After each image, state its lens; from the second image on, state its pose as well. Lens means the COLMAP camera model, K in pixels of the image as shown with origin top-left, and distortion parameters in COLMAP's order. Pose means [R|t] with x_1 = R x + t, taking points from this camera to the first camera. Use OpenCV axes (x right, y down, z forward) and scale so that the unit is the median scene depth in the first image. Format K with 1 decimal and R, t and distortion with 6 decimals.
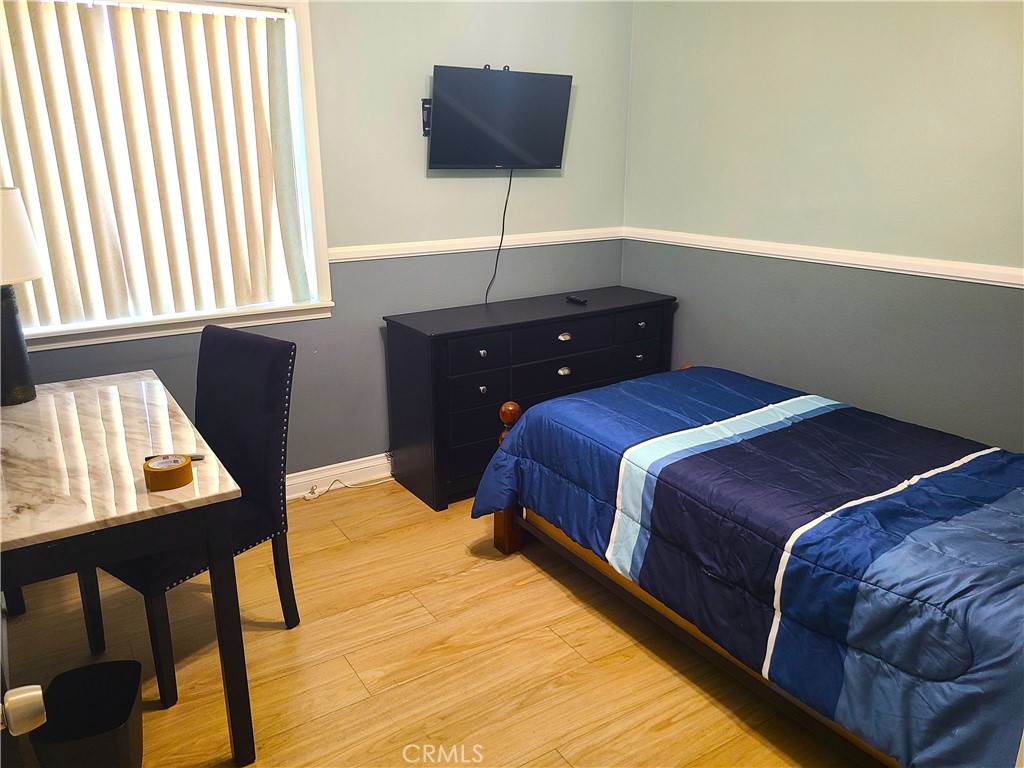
lens RADIAL K [[766.2, 0, 513.8], [0, 766.2, 384.1], [0, 0, 1]] dist [0.012321, 0.003000]
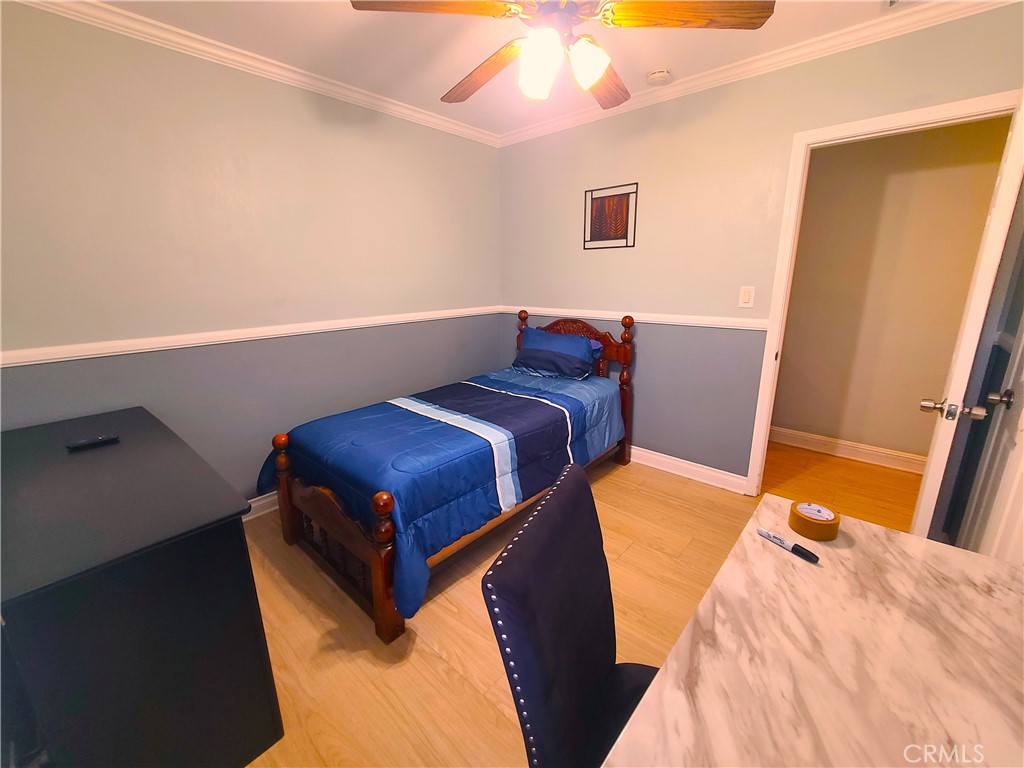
lens RADIAL K [[419.0, 0, 514.8], [0, 419.0, 383.7], [0, 0, 1]] dist [-0.000590, -0.000529]
pose [[-0.269266, -0.238557, 0.933052, -0.582532], [0.294379, 0.902077, 0.315591, -0.249867], [-0.916971, 0.359649, -0.172673, 0.985308]]
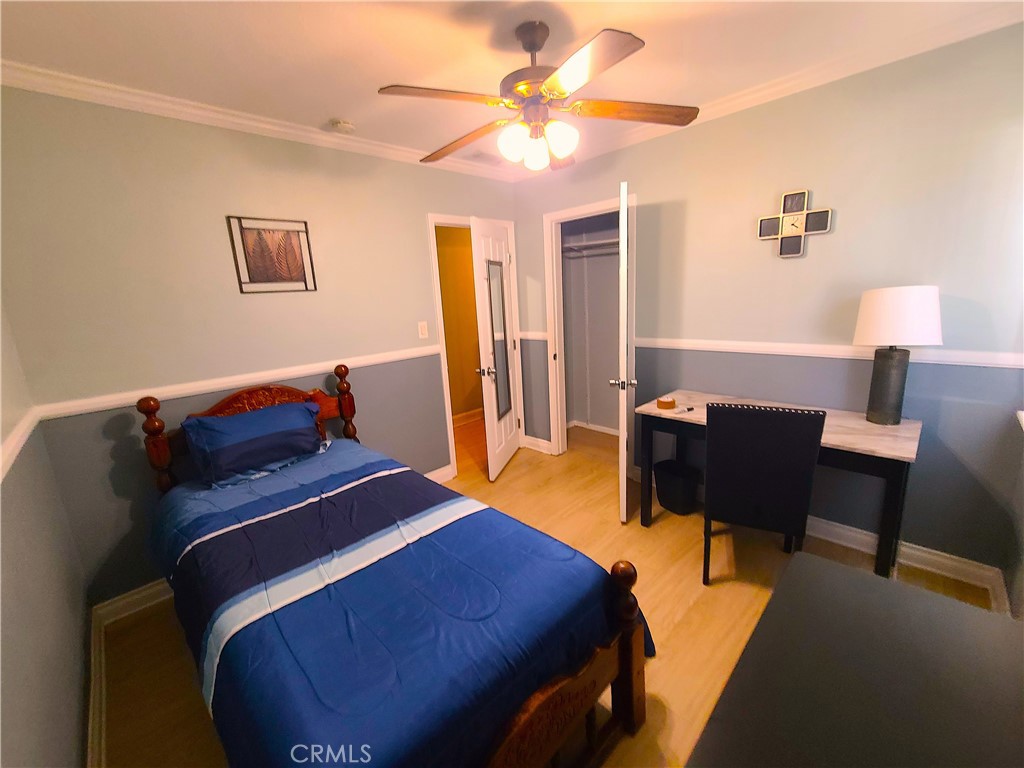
lens RADIAL K [[419.0, 0, 511.3], [0, 419.0, 381.7], [0, 0, 1]] dist [-0.000590, -0.000529]
pose [[-0.977035, 0.097794, -0.189310, 0.222274], [-0.005719, 0.876100, 0.482095, -0.430167], [0.213001, 0.472107, -0.855421, 1.434625]]
